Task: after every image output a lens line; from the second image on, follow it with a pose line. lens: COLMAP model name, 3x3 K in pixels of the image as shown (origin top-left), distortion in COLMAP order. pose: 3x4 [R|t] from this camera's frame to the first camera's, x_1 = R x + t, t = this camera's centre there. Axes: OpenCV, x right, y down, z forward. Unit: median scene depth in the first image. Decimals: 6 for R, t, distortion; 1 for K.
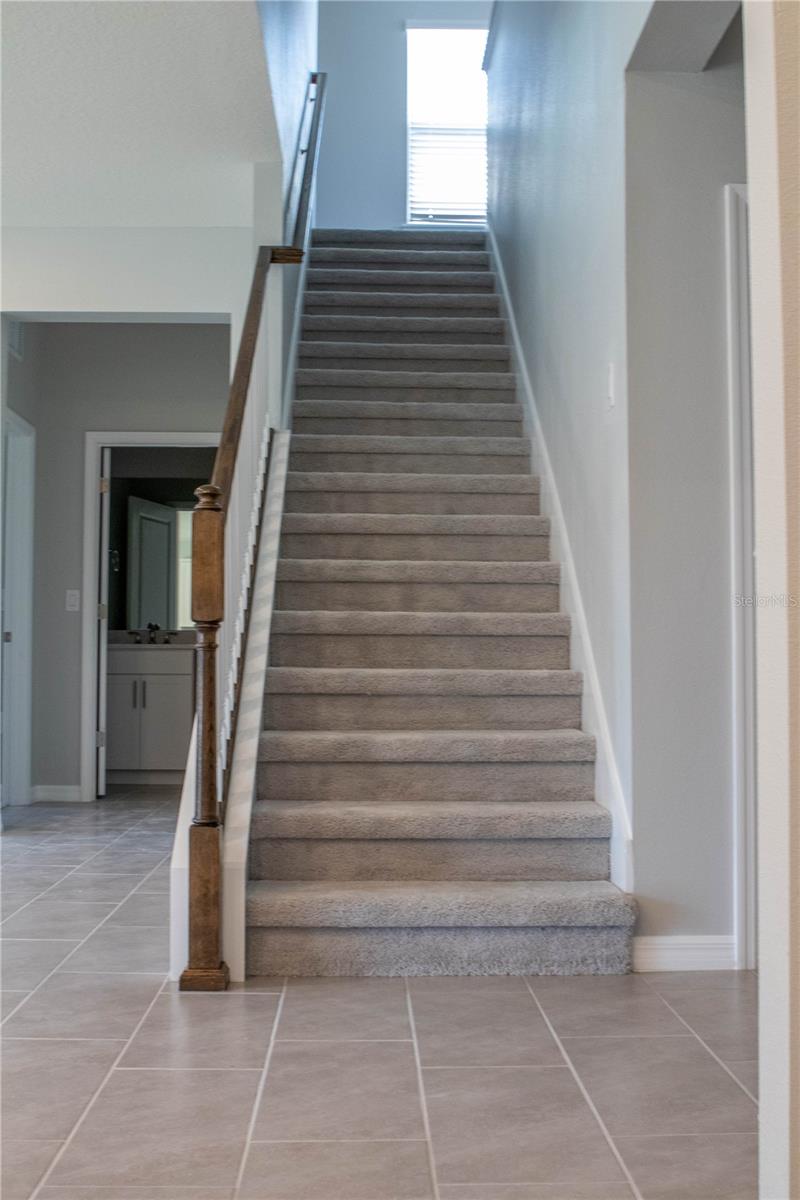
lens RADIAL K [[1329.2, 0, 400.0], [0, 1329.2, 600.0], [0, 0, 1]] dist [-0.011138, -0.007660]
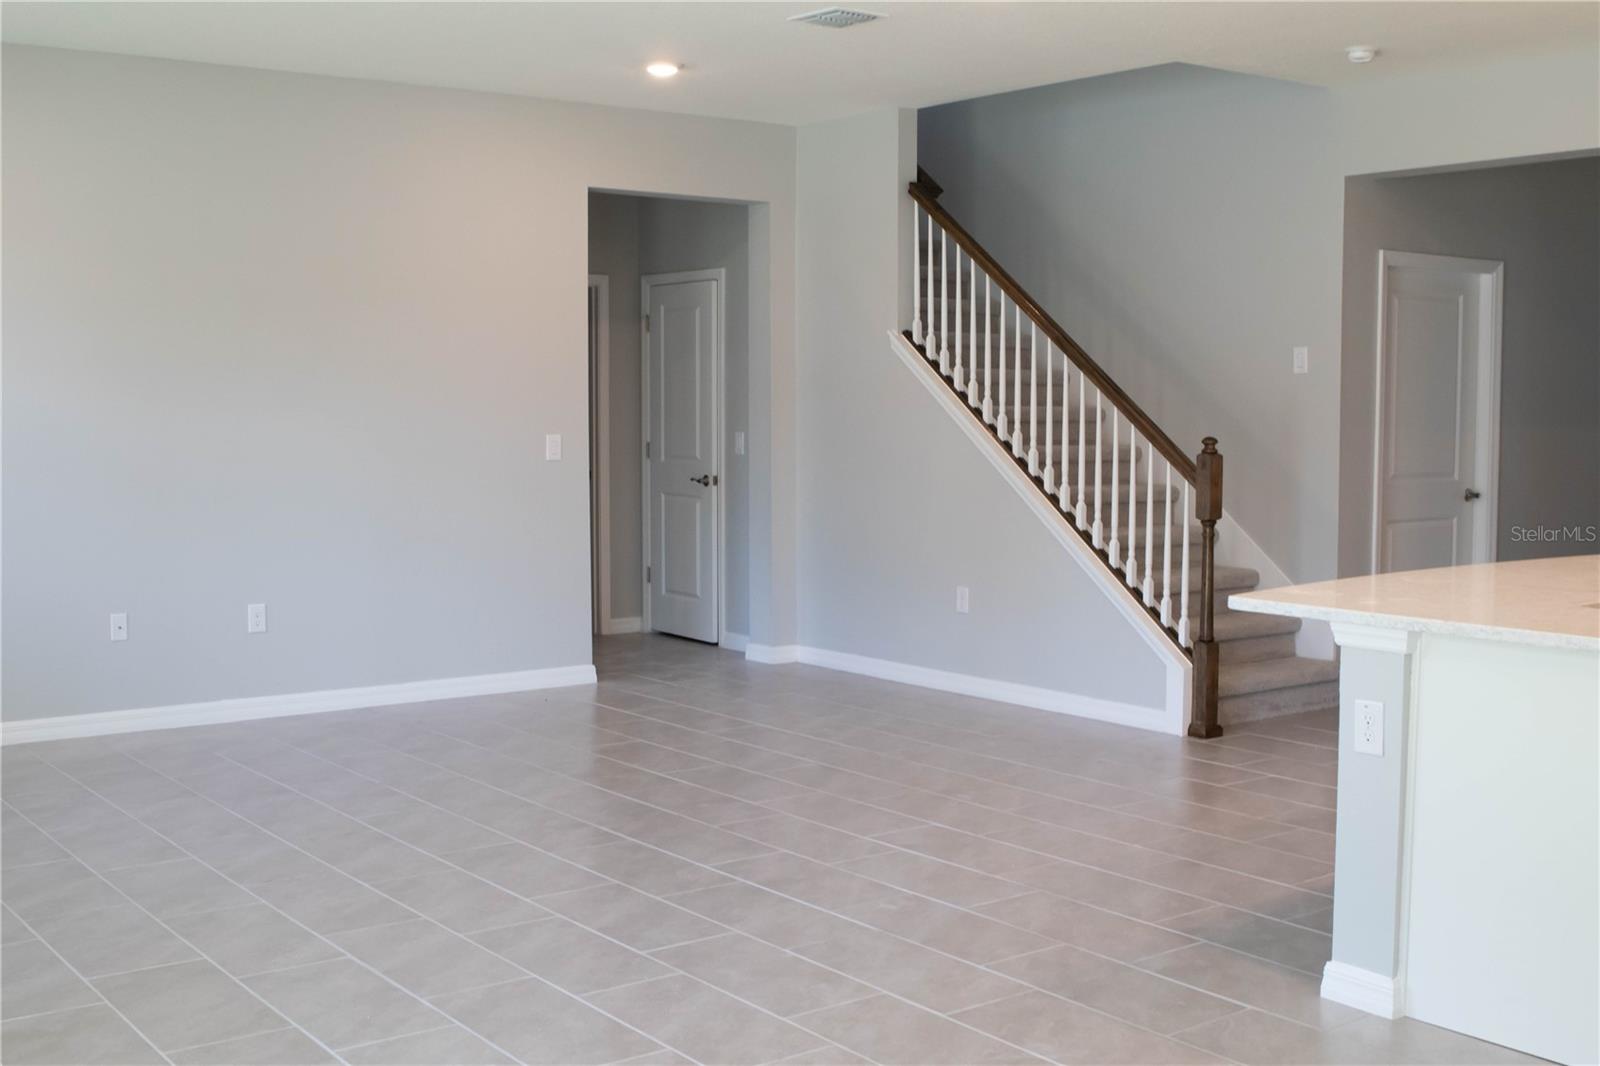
lens RADIAL K [[1794.7, 0, 800.0], [0, 1794.7, 533.0], [0, 0, 1]] dist [-0.137465, 0.323610]
pose [[0.816014, -0.046454, 0.576163, -2.264655], [-0.028873, 0.992246, 0.120893, -0.272463], [-0.577311, -0.115286, 0.808345, -0.610070]]
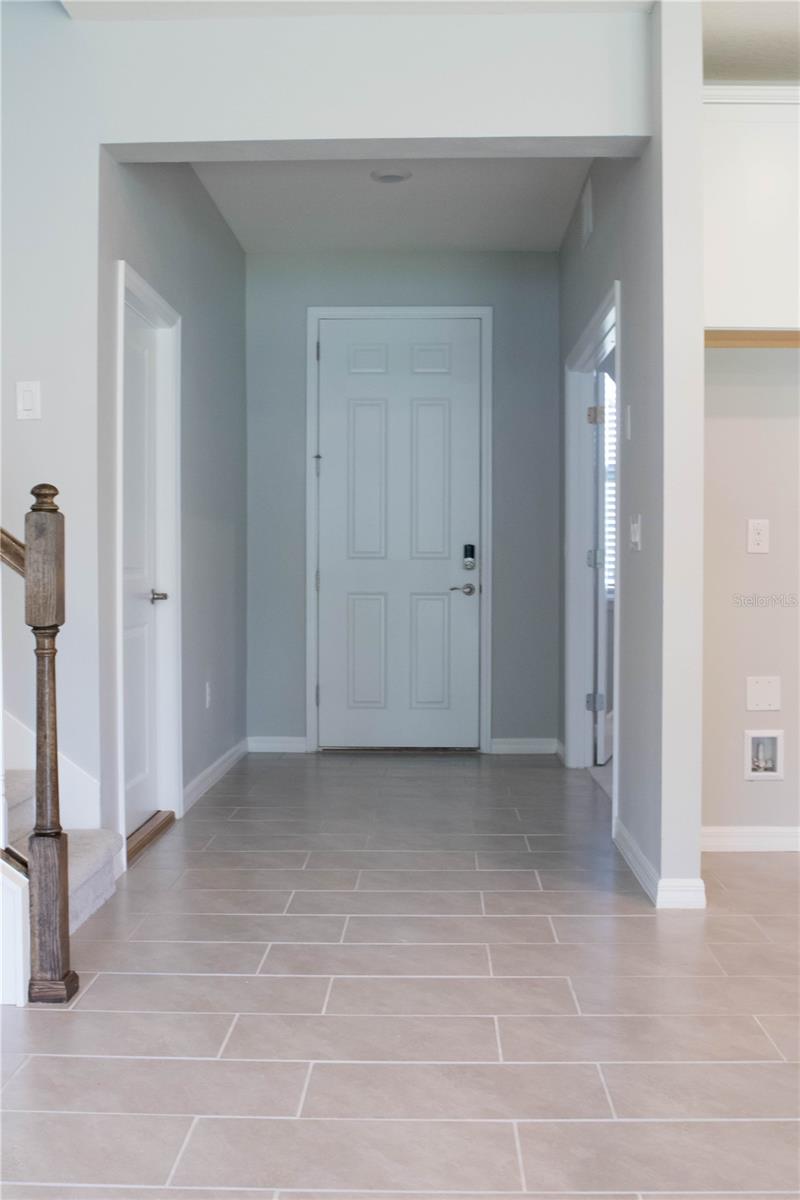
lens RADIAL K [[1346.0, 0, 400.0], [0, 1346.0, 600.0], [0, 0, 1]] dist [-0.137465, 0.323610]
pose [[0.054945, -0.027807, 0.998102, -1.351685], [-0.048684, 0.998349, 0.030493, -0.055302], [-0.997302, -0.050267, 0.053500, 0.859731]]
